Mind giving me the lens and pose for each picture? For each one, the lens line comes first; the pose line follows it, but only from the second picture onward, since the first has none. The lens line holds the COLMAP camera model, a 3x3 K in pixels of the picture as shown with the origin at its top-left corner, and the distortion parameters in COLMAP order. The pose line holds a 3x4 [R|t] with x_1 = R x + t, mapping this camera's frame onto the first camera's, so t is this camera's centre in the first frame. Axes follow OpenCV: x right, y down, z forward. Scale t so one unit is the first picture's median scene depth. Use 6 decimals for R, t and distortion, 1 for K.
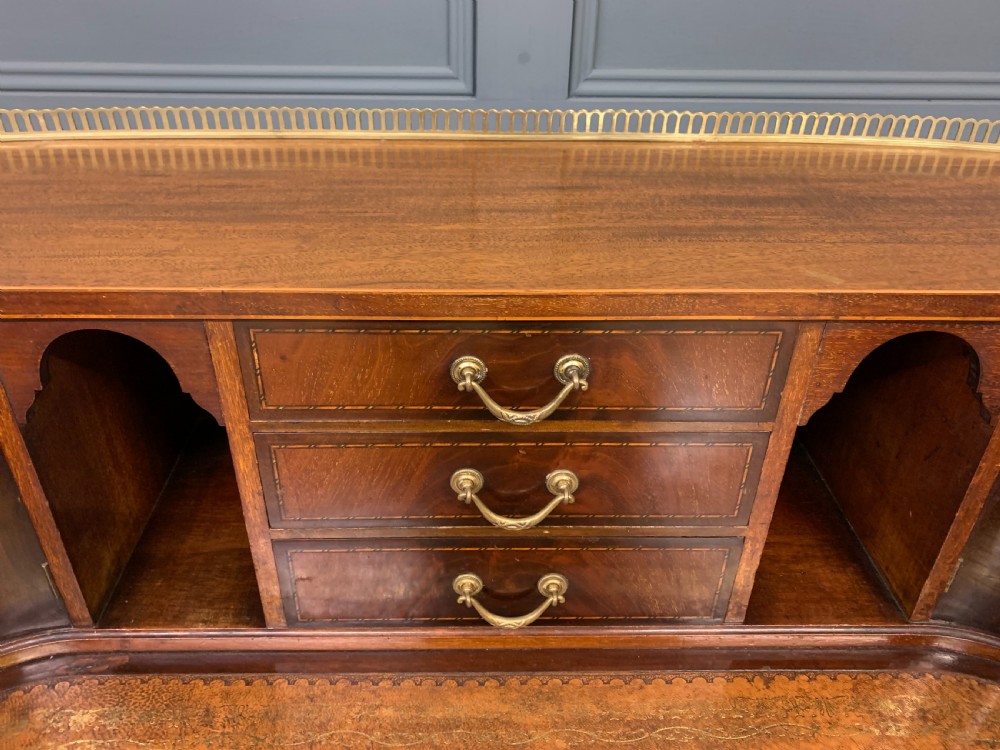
lens RADIAL K [[776.3, 0, 486.7], [0, 776.3, 380.0], [0, 0, 1]] dist [0.013681, 0.006806]
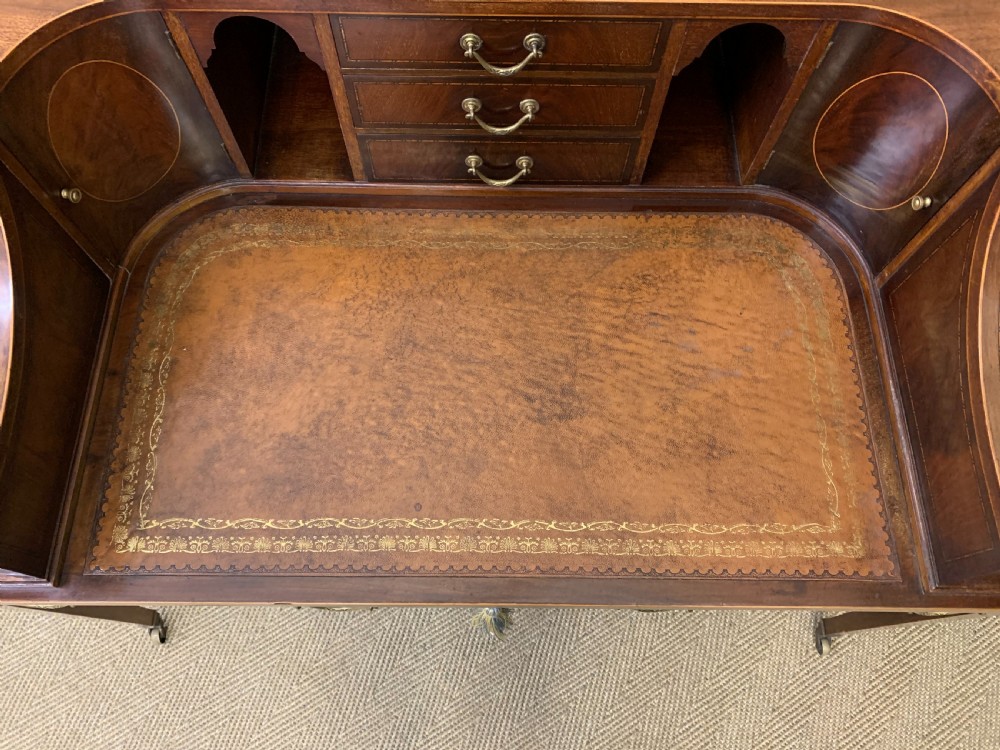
lens RADIAL K [[777.3, 0, 500.0], [0, 777.3, 375.0], [0, 0, 1]] dist [-0.001202, -0.004786]
pose [[0.999630, 0.024091, -0.012656, 0.065745], [-0.012503, 0.819683, 0.572681, -0.328975], [0.024171, -0.572311, 0.819681, -0.654894]]
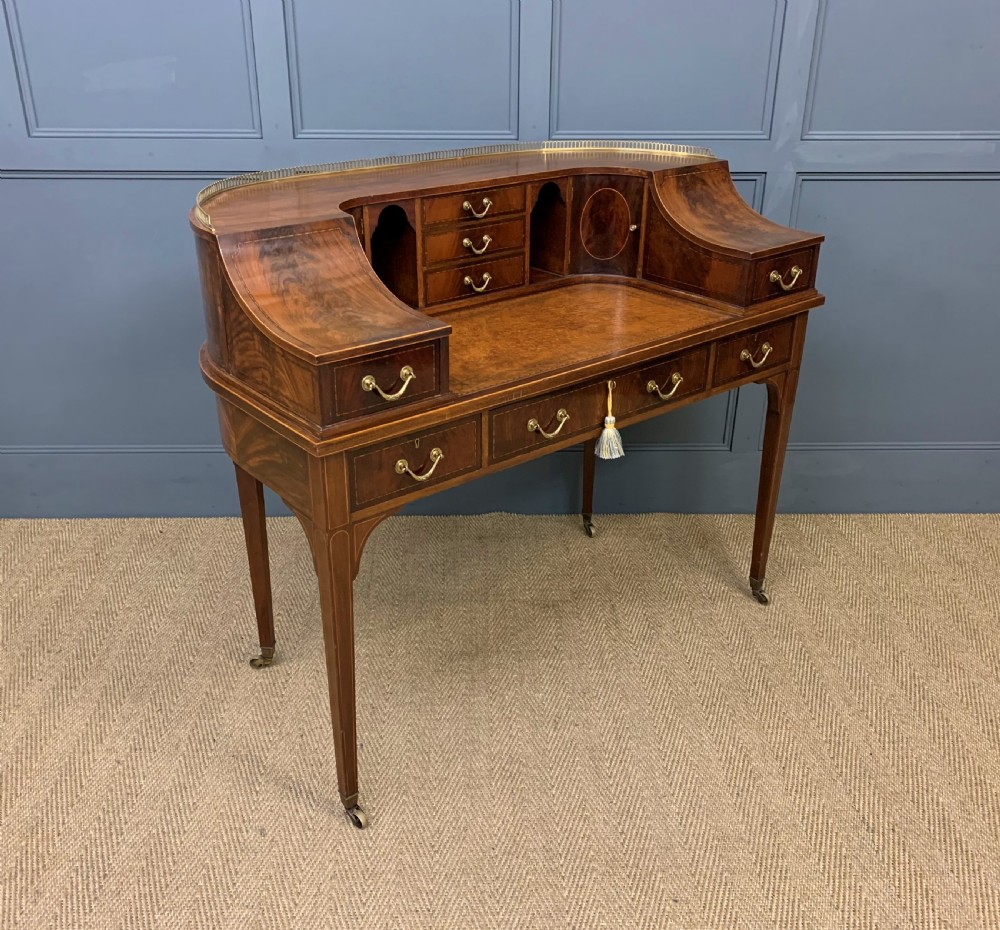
lens RADIAL K [[979.4, 0, 500.6], [0, 979.4, 473.9], [0, 0, 1]] dist [0.006009, 0.013475]
pose [[0.999958, -0.007819, -0.004739, -0.108738], [0.007256, 0.994011, -0.109036, 1.927649], [0.005564, 0.108997, 0.994026, -3.805993]]
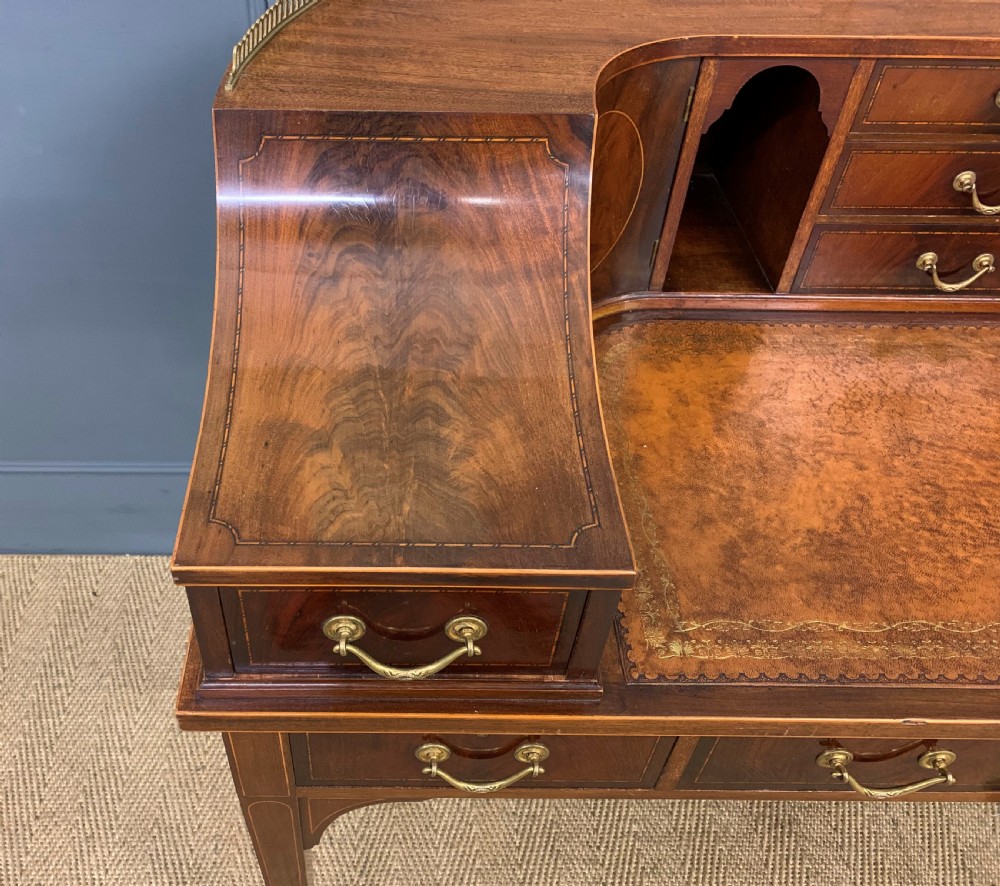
lens RADIAL K [[899.9, 0, 402.9], [0, 899.9, 444.5], [0, 0, 1]] dist [0.032675, -0.014284]
pose [[0.999785, 0.012883, -0.016277, -1.055465], [-0.009008, 0.975693, 0.218956, 0.246762], [0.018702, -0.218763, 0.975599, -0.852781]]
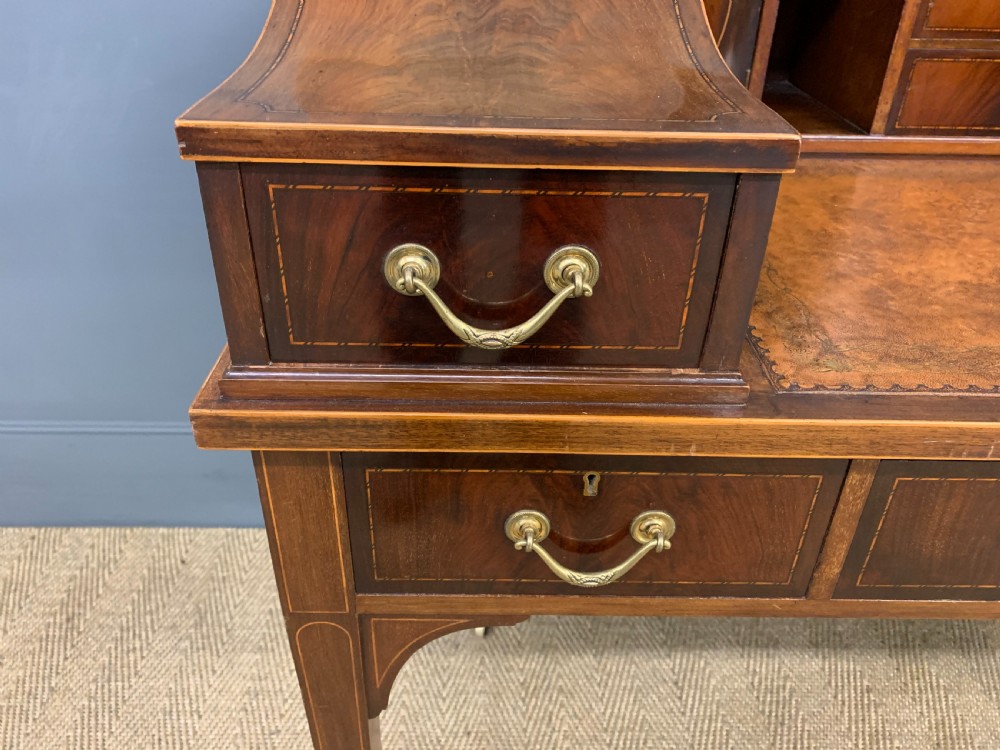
lens RADIAL K [[760.9, 0, 498.7], [0, 760.9, 378.3], [0, 0, 1]] dist [0.033592, -0.010326]
pose [[0.999899, 0.008525, -0.011382, -1.052471], [-0.008379, 0.999884, 0.012740, 0.837056], [0.011490, -0.012643, 0.999854, -0.517091]]
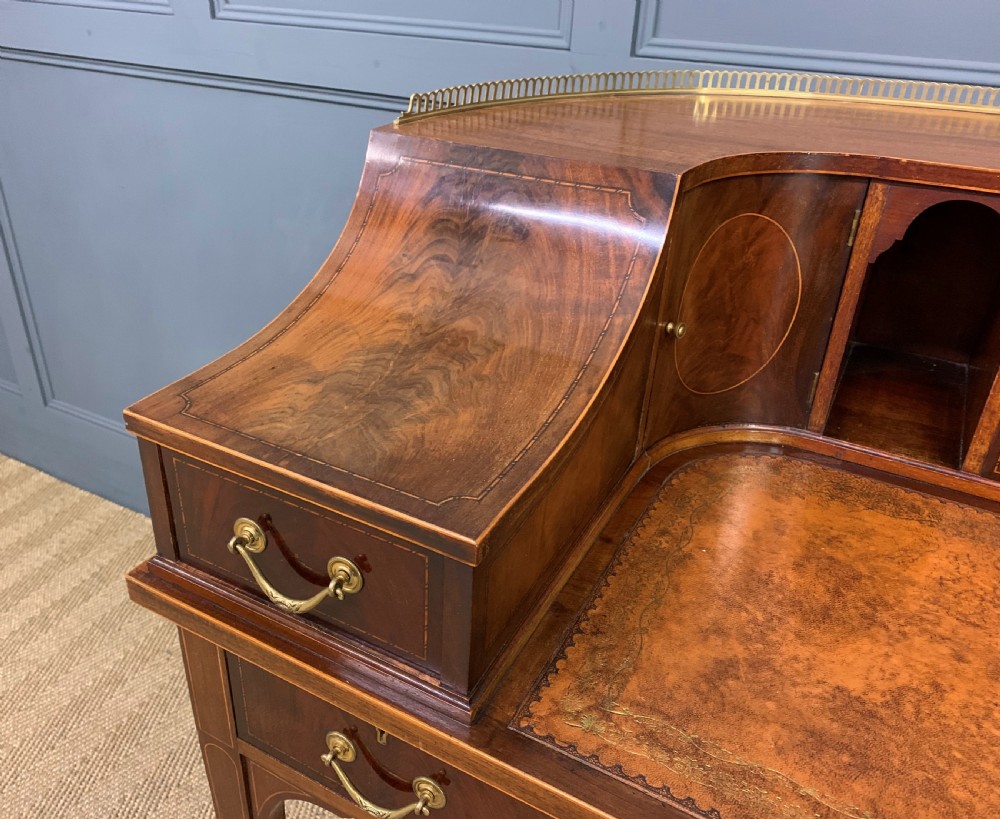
lens RADIAL K [[832.4, 0, 452.7], [0, 832.4, 416.3], [0, 0, 1]] dist [0.048448, -0.040446]
pose [[0.857116, 0.259068, -0.445237, -0.441077], [-0.281054, 0.959537, 0.017269, 0.484030], [0.431695, 0.110334, 0.895246, -0.687465]]
